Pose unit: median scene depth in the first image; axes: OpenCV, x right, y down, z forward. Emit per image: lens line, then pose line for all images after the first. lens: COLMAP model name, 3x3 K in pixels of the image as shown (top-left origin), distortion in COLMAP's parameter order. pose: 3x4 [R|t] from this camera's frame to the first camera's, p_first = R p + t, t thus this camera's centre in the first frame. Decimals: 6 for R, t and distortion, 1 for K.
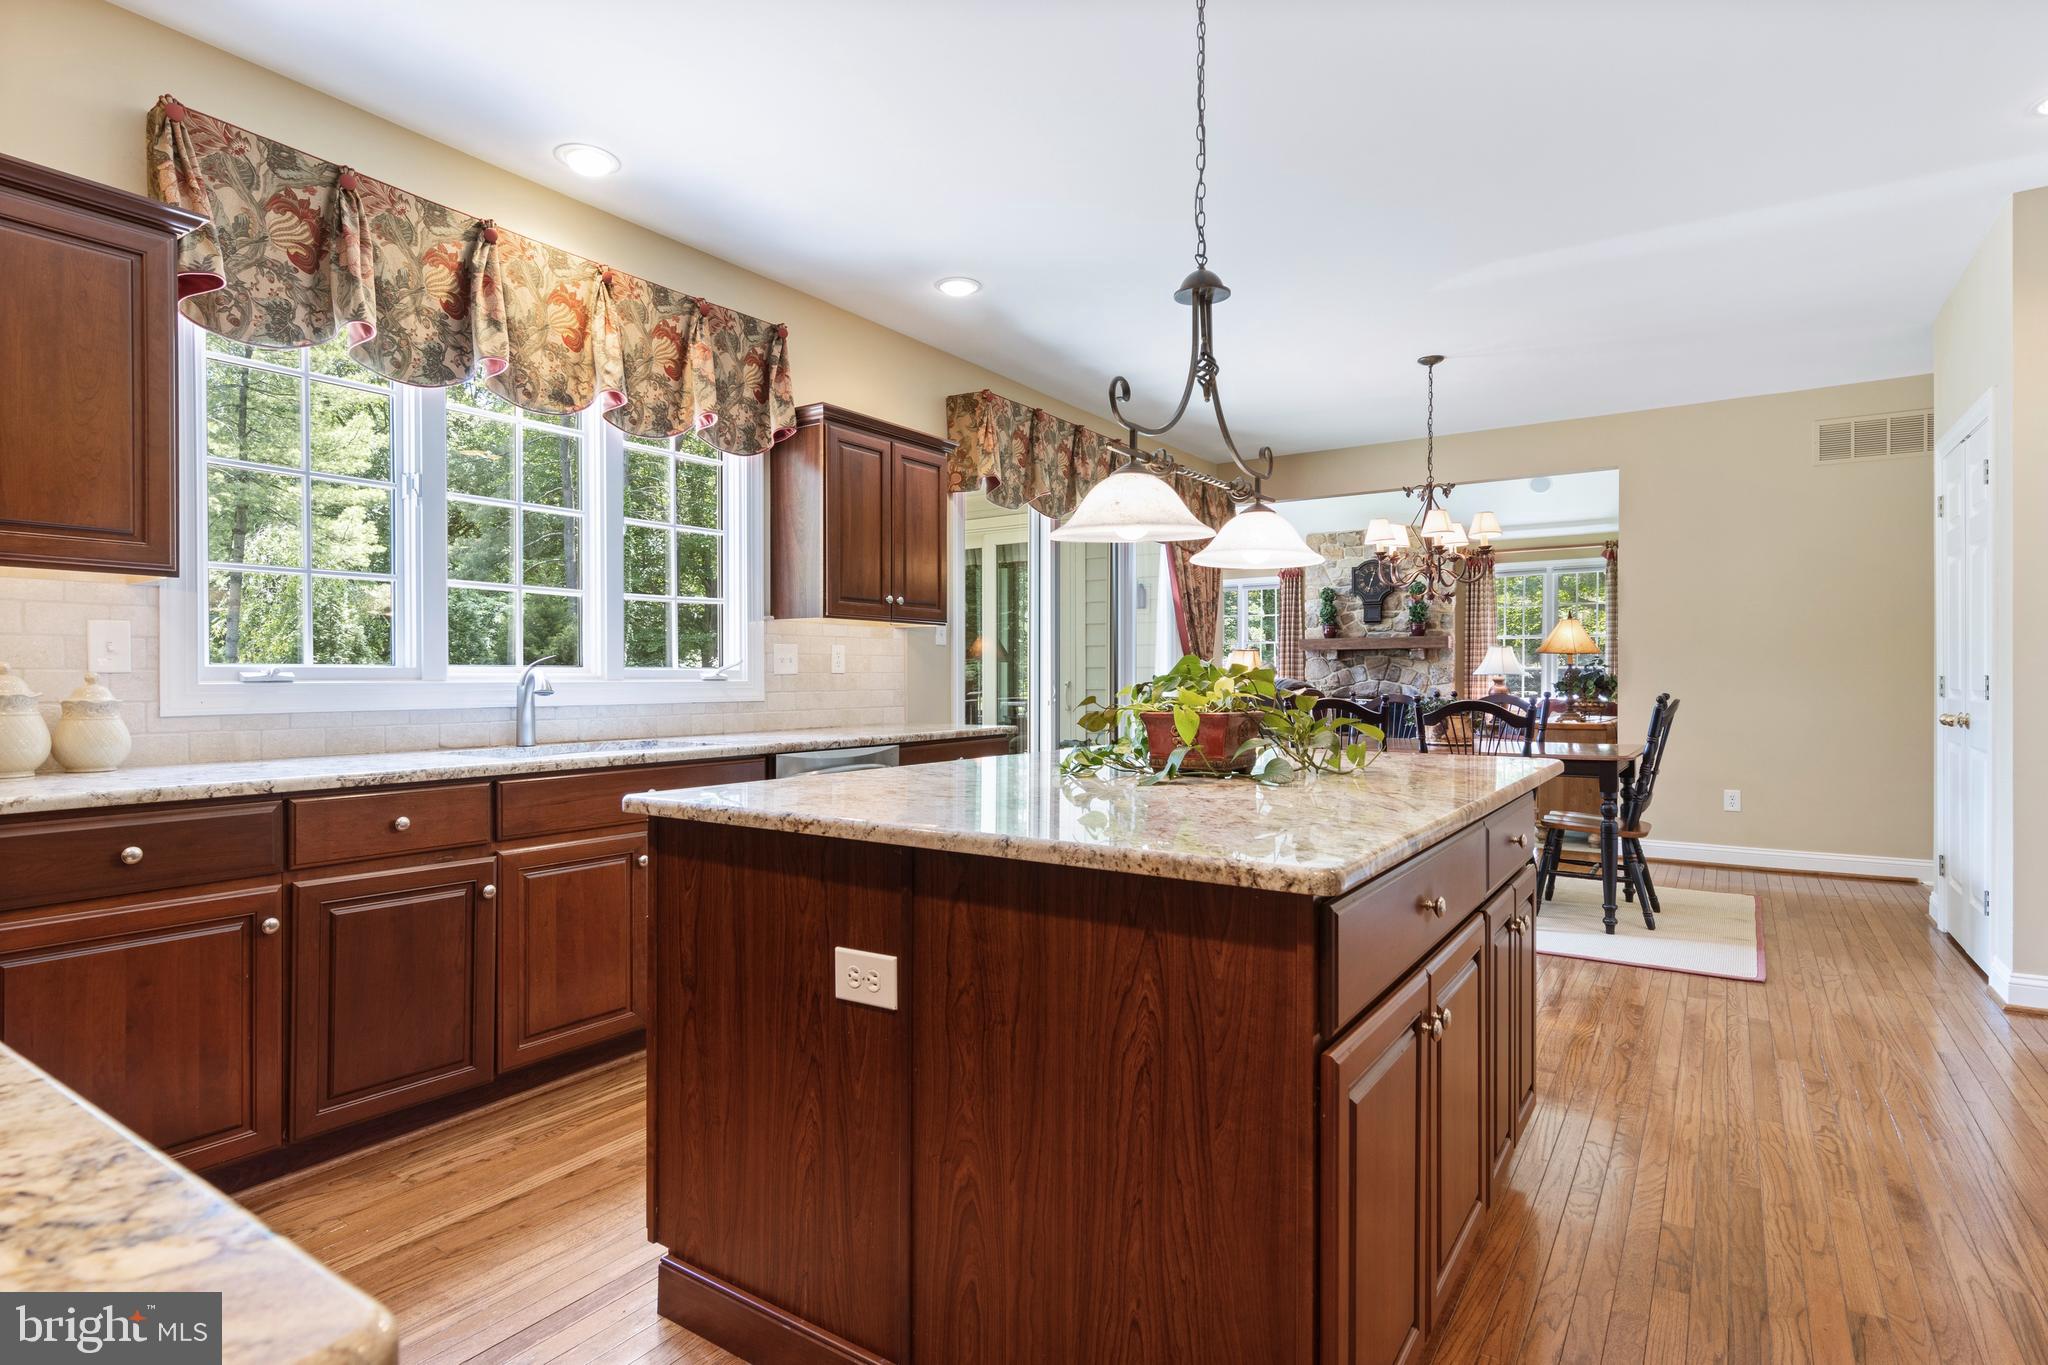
lens RADIAL K [[1035.5, 0, 1013.6], [0, 1035.5, 678.2], [0, 0, 1]] dist [0.001443, 0.000851]
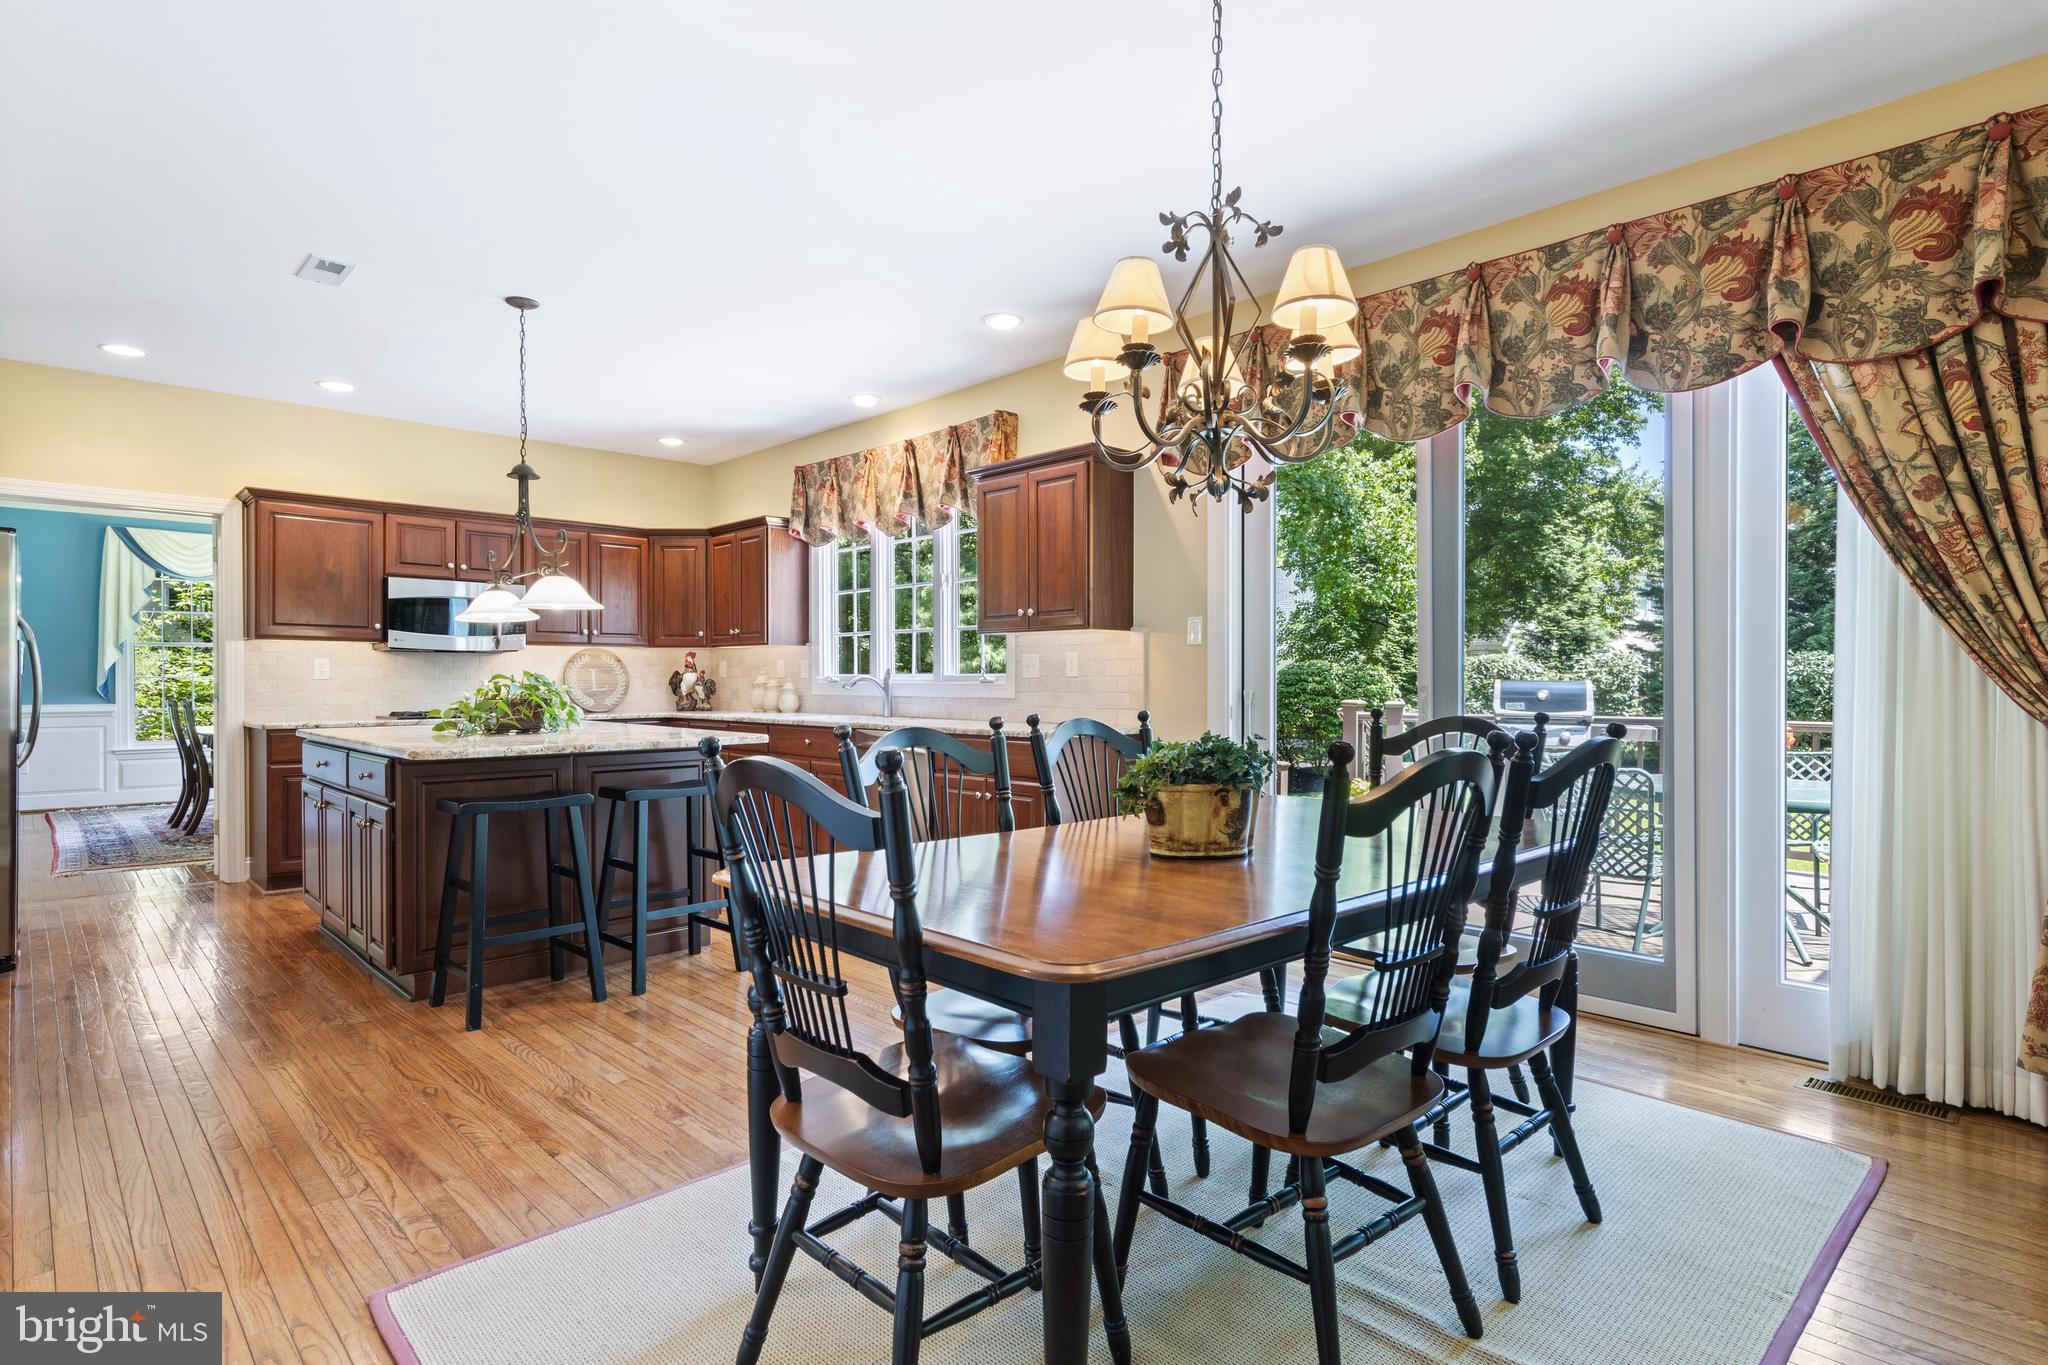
lens RADIAL K [[1045.1, 0, 1014.3], [0, 1045.1, 686.8], [0, 0, 1]] dist [0.011100, -0.000972]
pose [[-0.212754, 0.009273, -0.977062, 0.991624], [0.002686, 0.999957, 0.008905, -0.004175], [0.977102, -0.000729, -0.212770, 1.213887]]
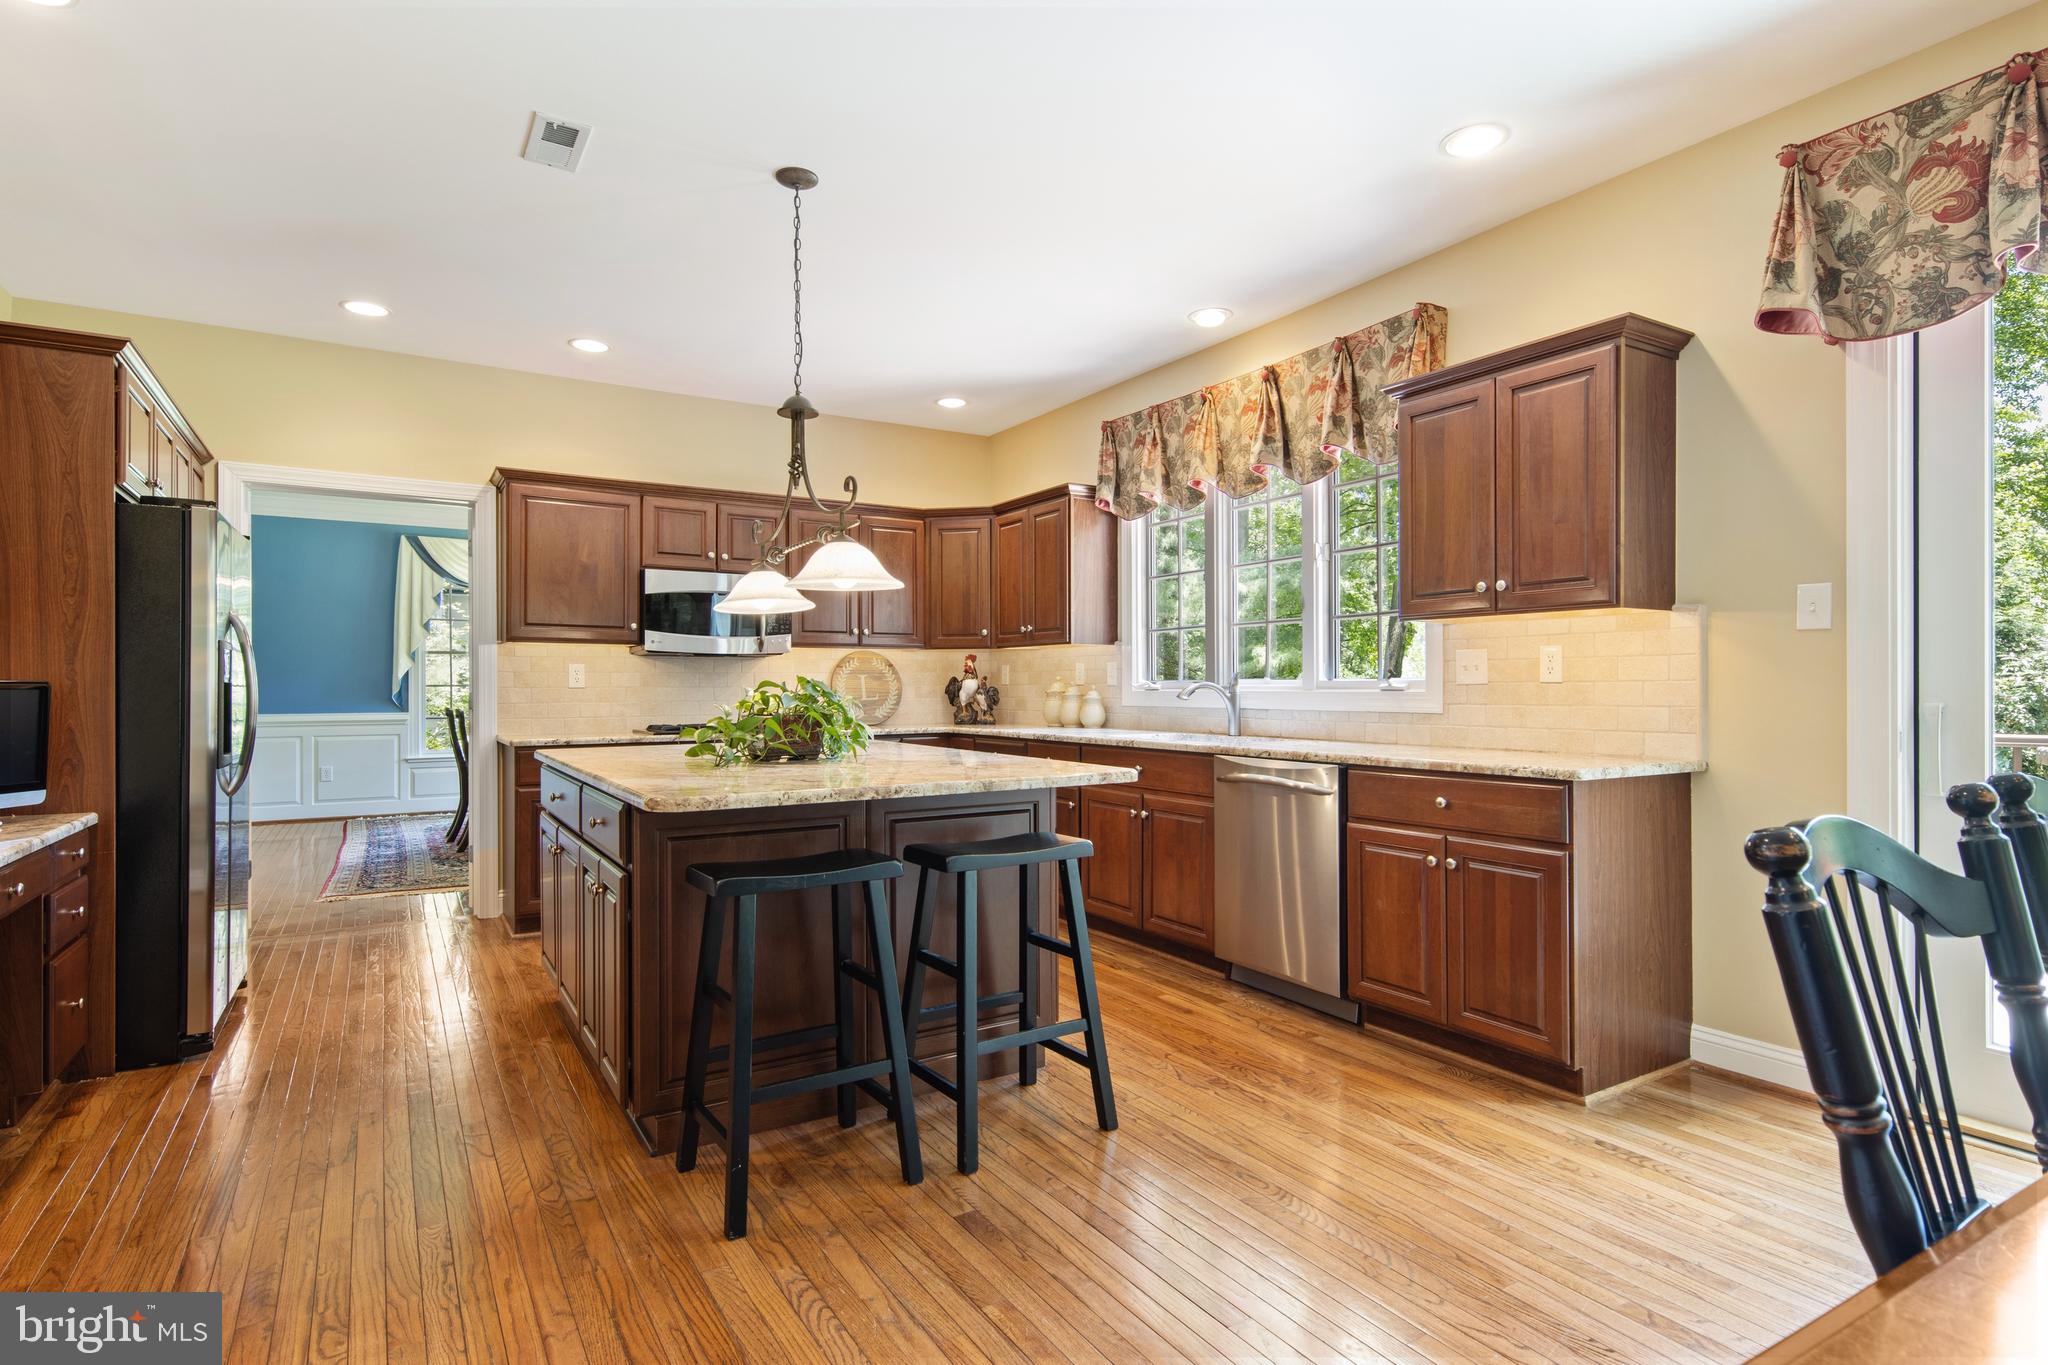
lens RADIAL K [[1045.1, 0, 1014.3], [0, 1045.1, 686.8], [0, 0, 1]] dist [0.011100, -0.000972]
pose [[-0.416279, 0.003557, -0.909230, 0.718959], [0.005020, 0.999986, 0.001614, -0.004734], [0.909223, -0.003892, -0.416291, 0.987618]]
